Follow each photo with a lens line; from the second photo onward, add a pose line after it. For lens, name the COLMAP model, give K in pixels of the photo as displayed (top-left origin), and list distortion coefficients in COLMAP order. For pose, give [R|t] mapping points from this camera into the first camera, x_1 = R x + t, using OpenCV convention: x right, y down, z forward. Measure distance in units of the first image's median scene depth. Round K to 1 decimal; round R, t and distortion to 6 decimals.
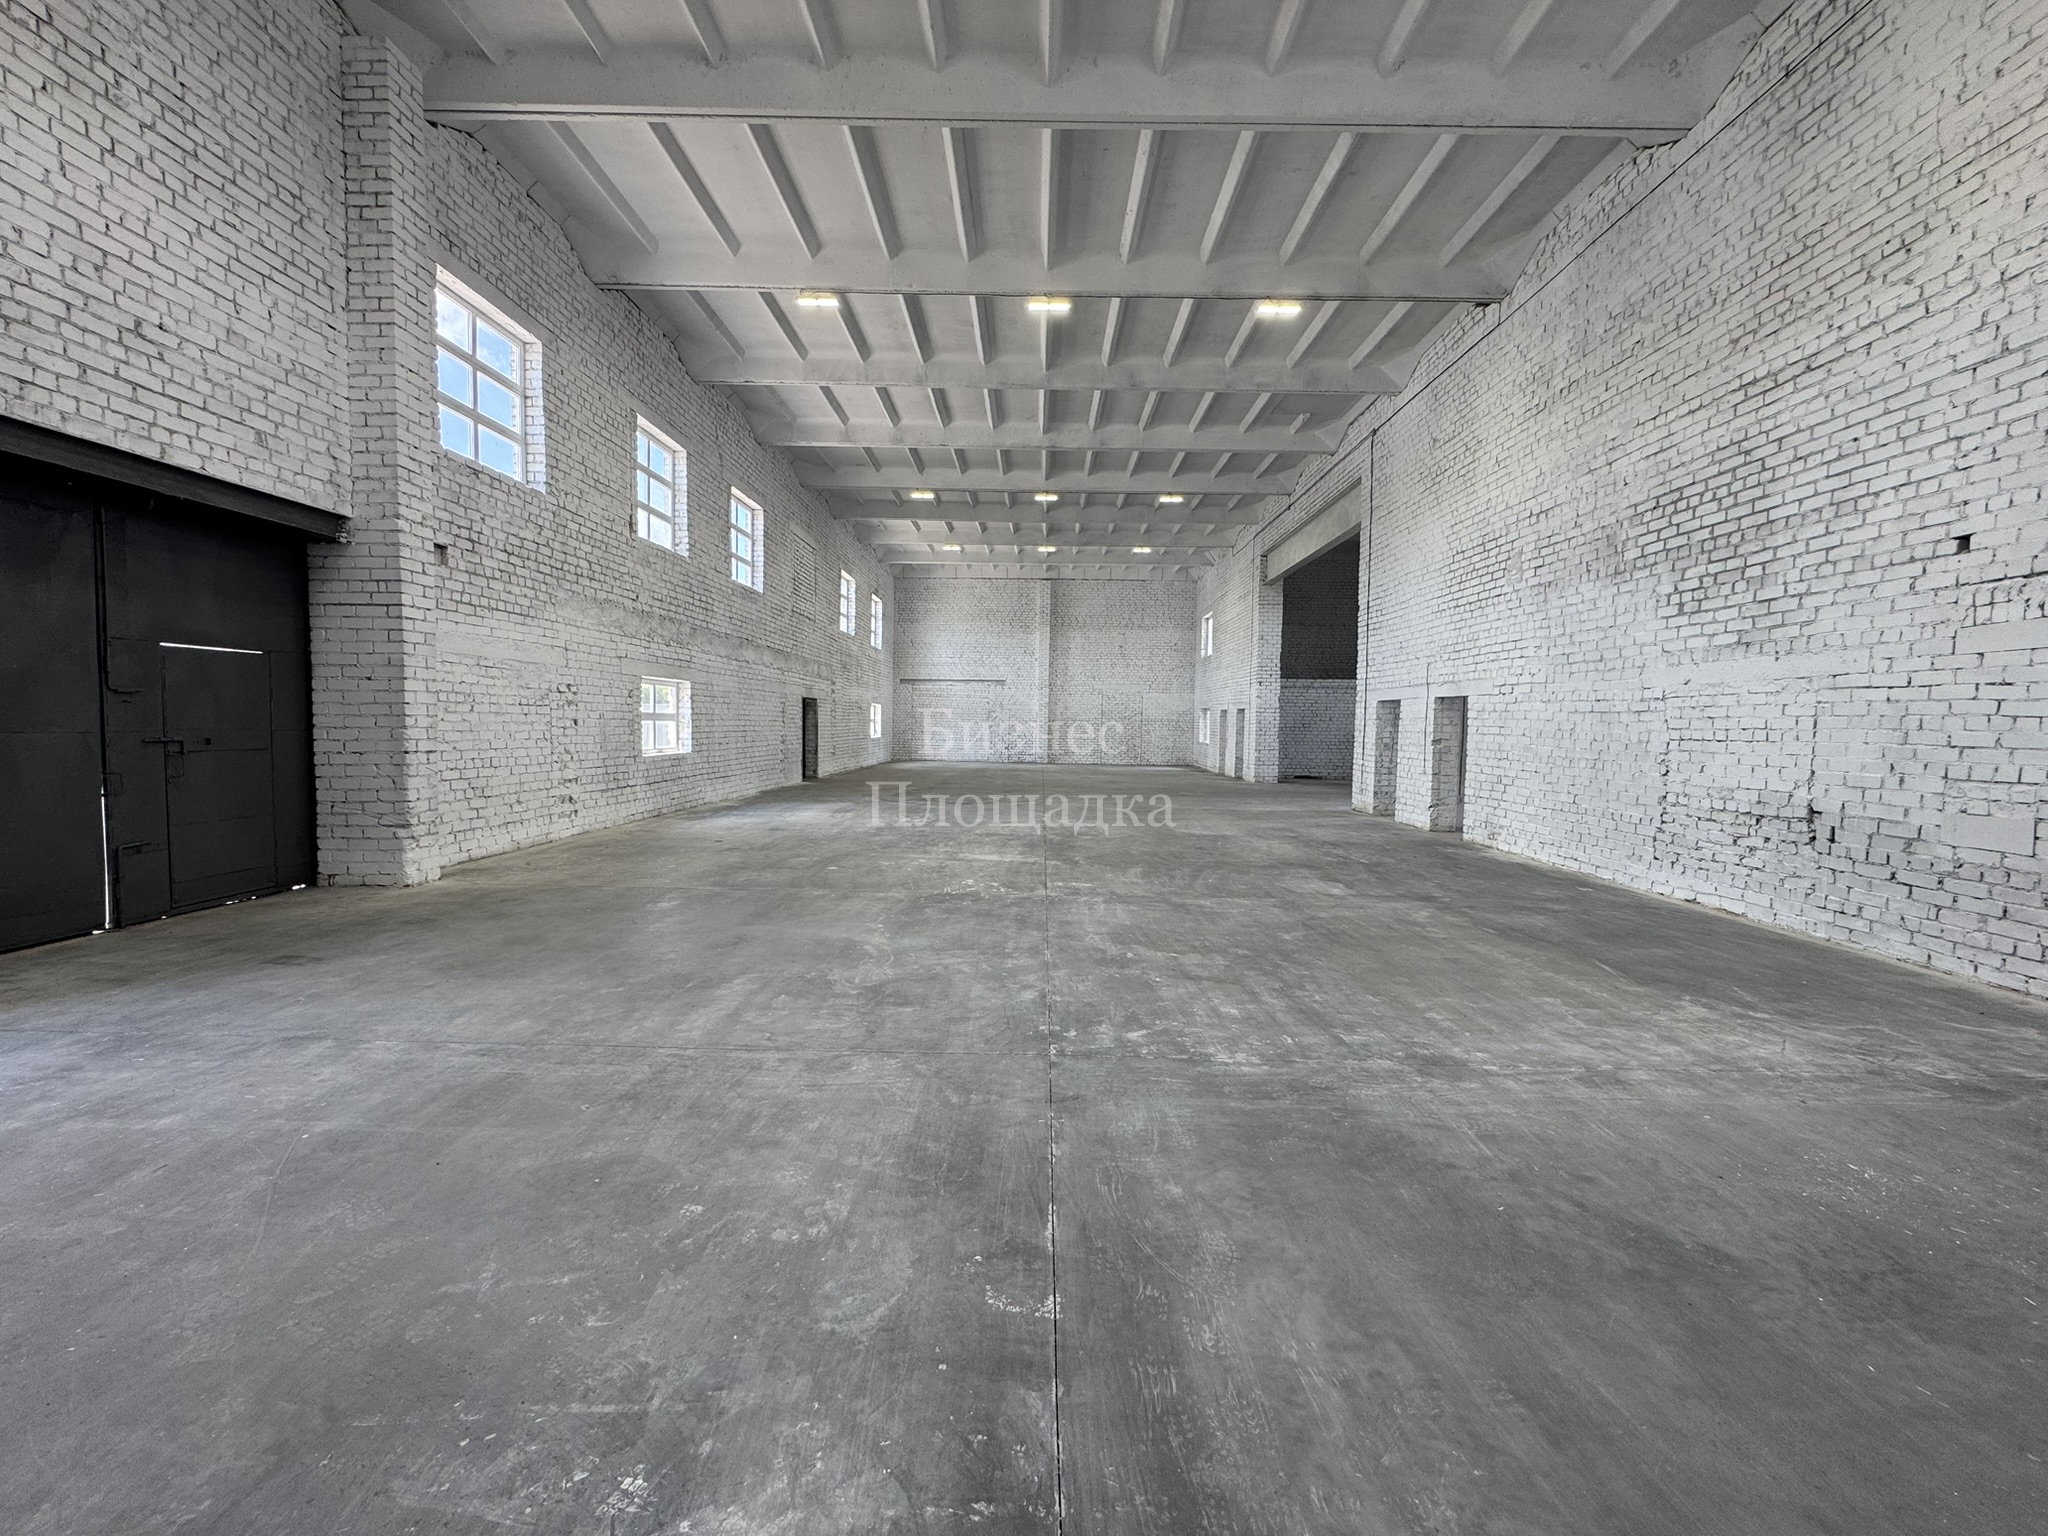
lens RADIAL K [[814.5, 0, 1025.5], [0, 814.5, 764.8], [0, 0, 1]] dist [-0.001162, -0.000196]
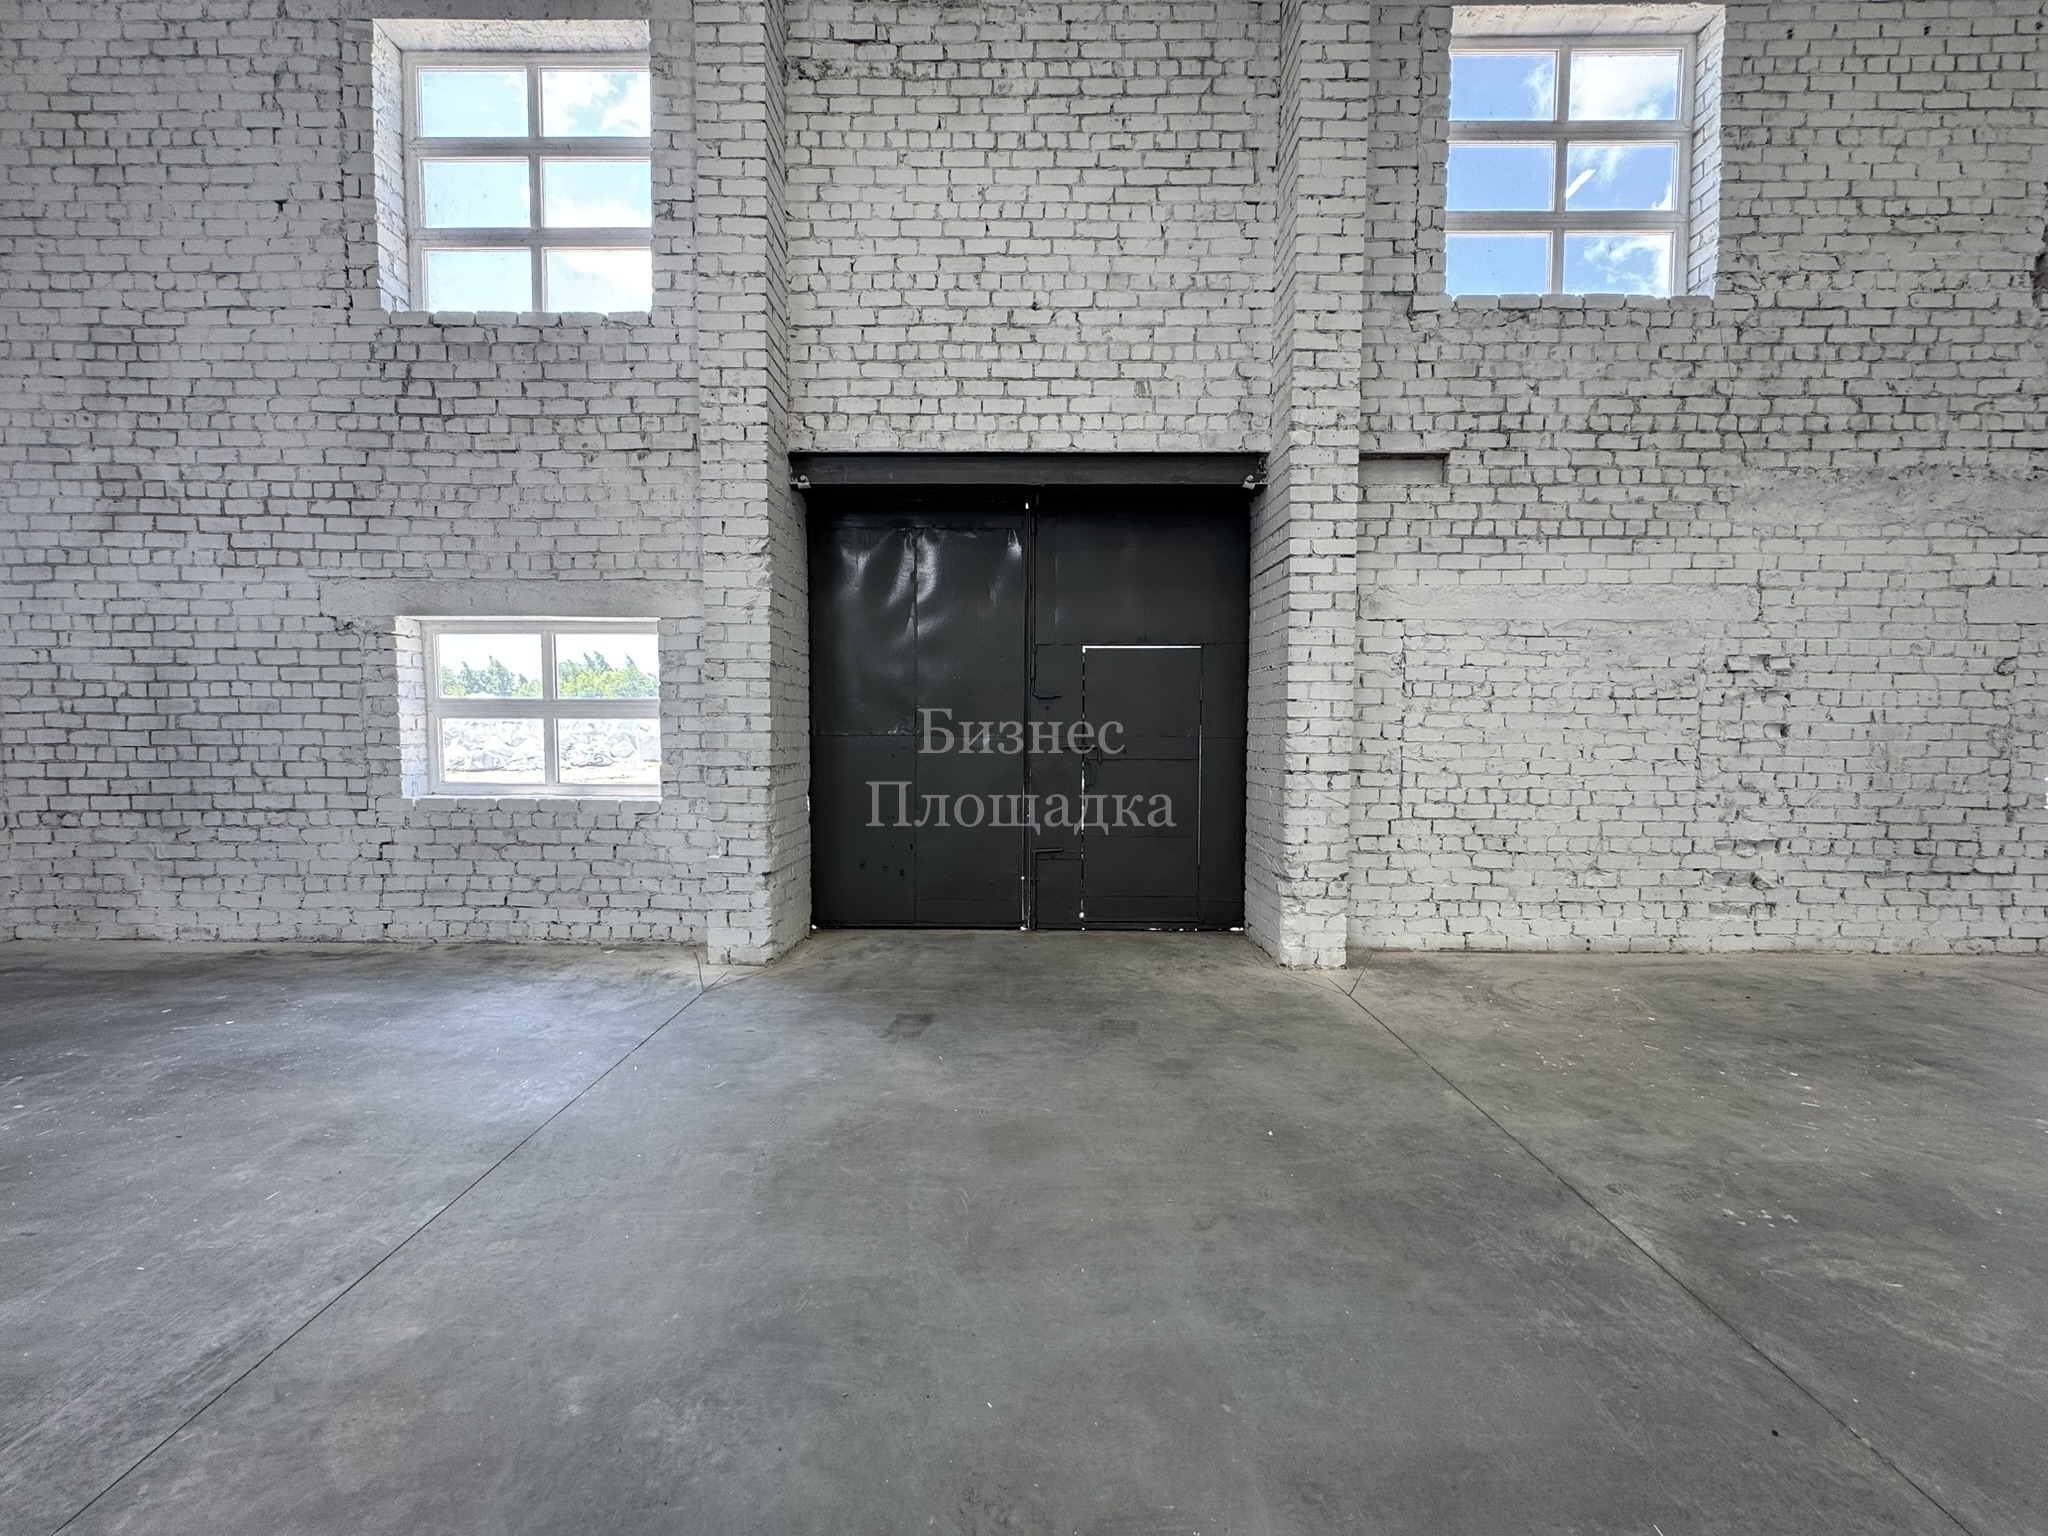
lens RADIAL K [[814.5, 0, 1025.5], [0, 814.5, 764.8], [0, 0, 1]] dist [-0.001162, -0.000196]
pose [[0.012888, 0.038940, -0.999158, -0.077398], [-0.055361, 0.997737, 0.038170, -0.034273], [0.998383, 0.054822, 0.015014, 0.745717]]
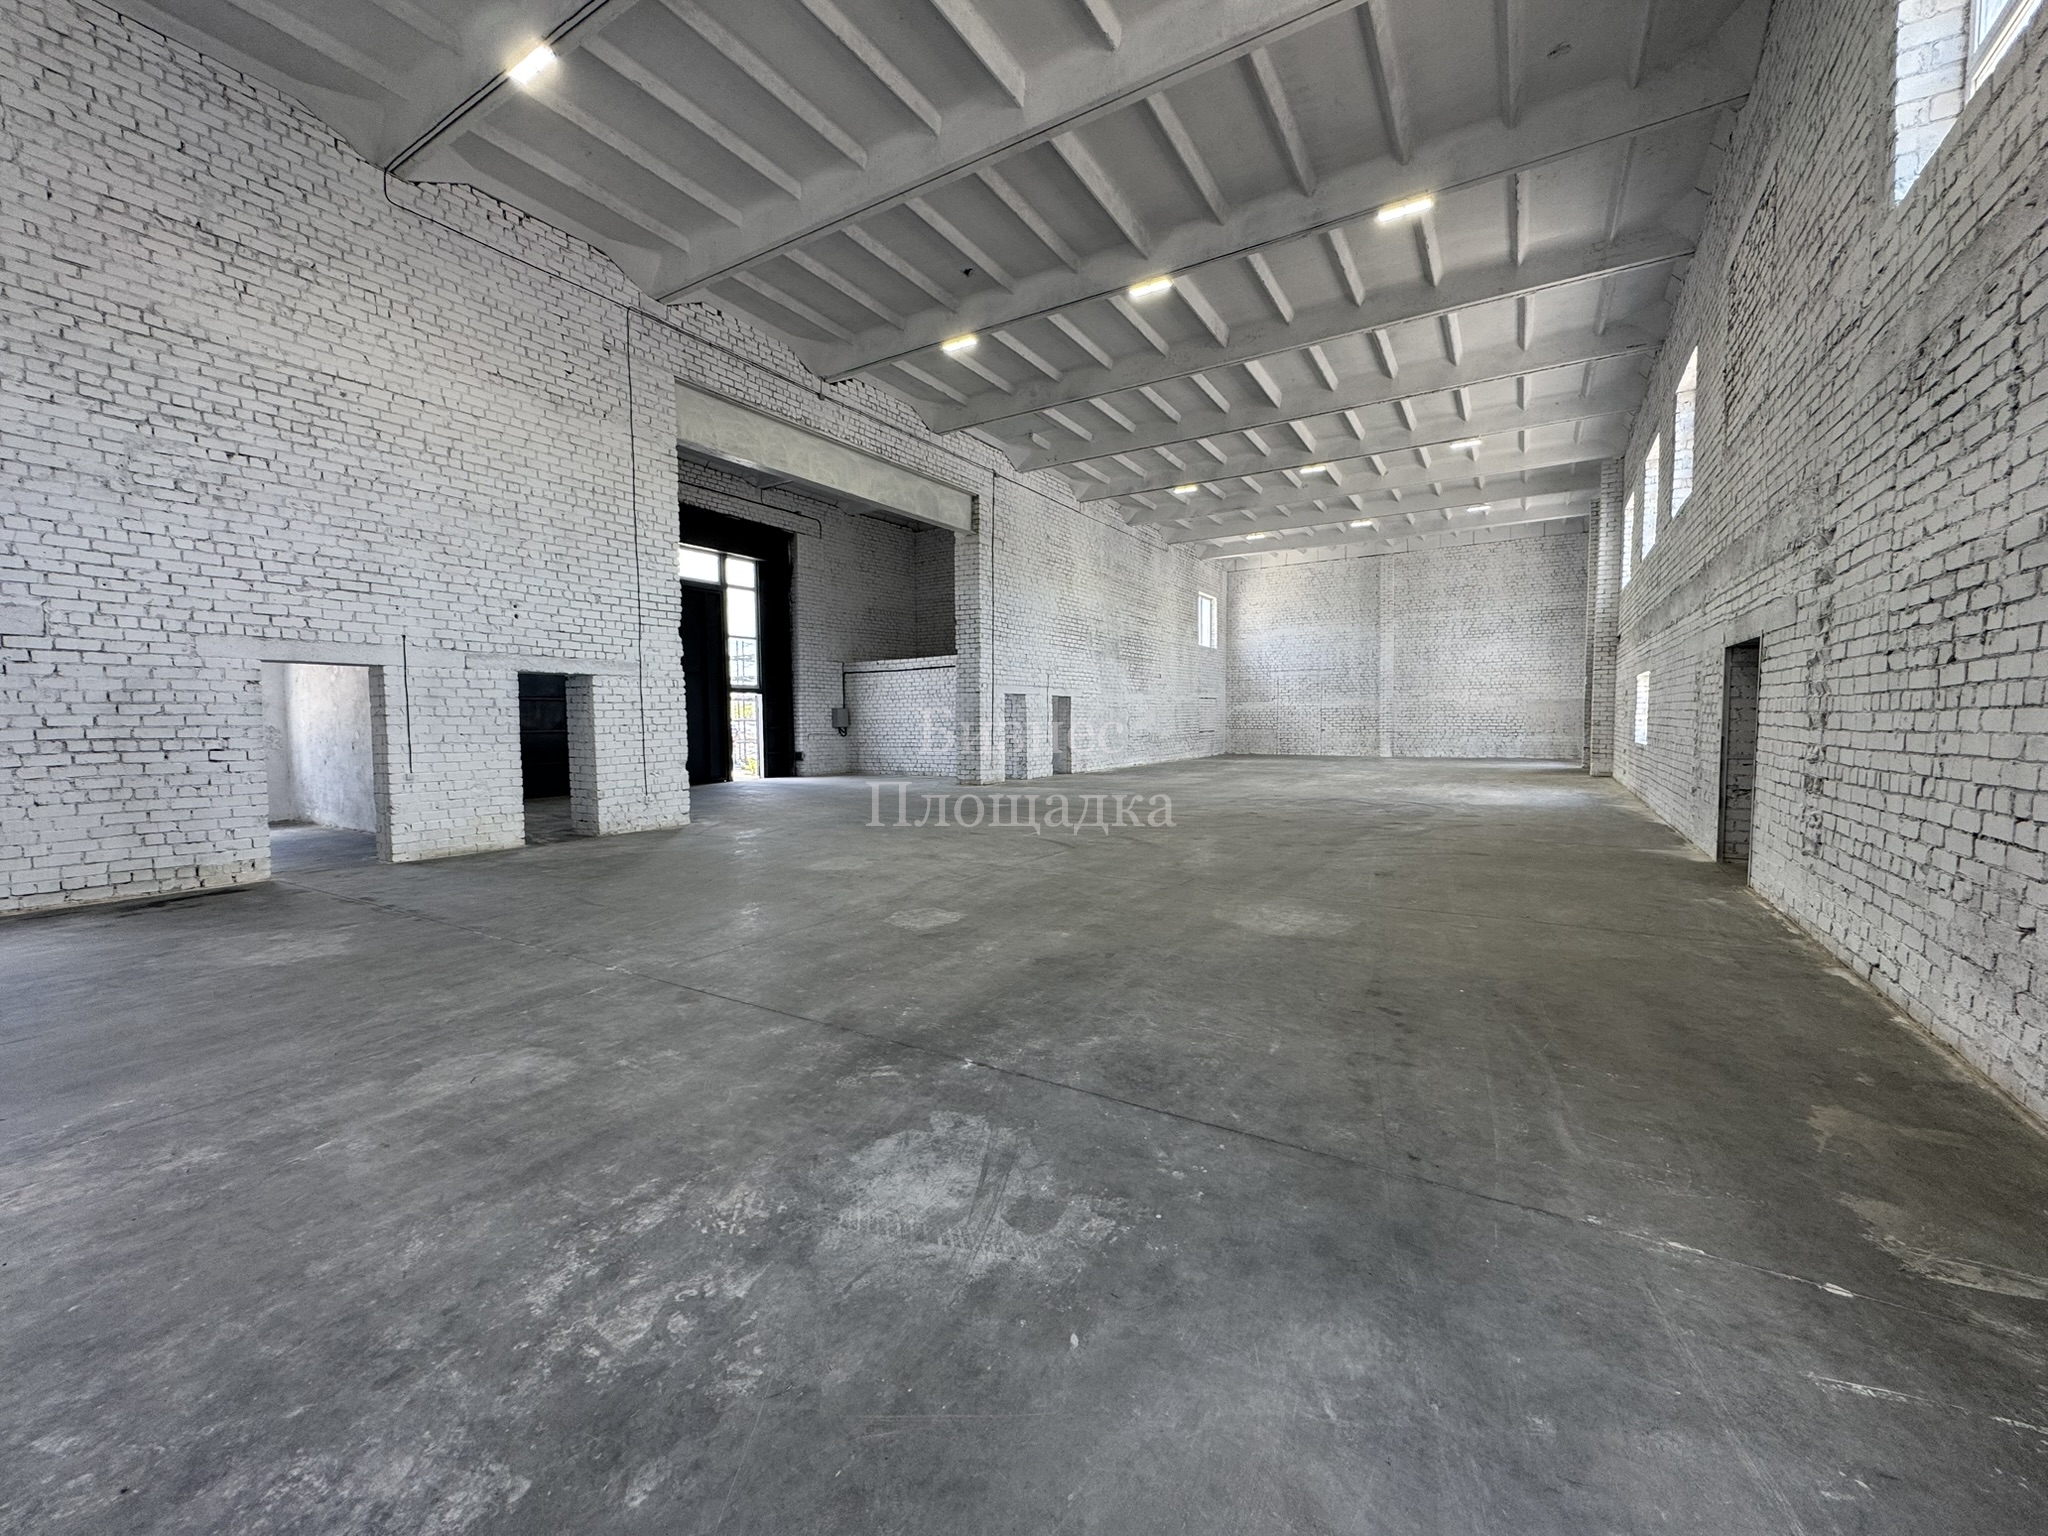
lens RADIAL K [[815.7, 0, 1025.8], [0, 815.7, 764.7], [0, 0, 1]] dist [-0.001889, 0.000136]
pose [[-0.860401, -0.038081, 0.508193, -0.507710], [0.020224, 0.993867, 0.108716, -0.209928], [-0.509216, 0.103817, -0.854354, 4.143251]]
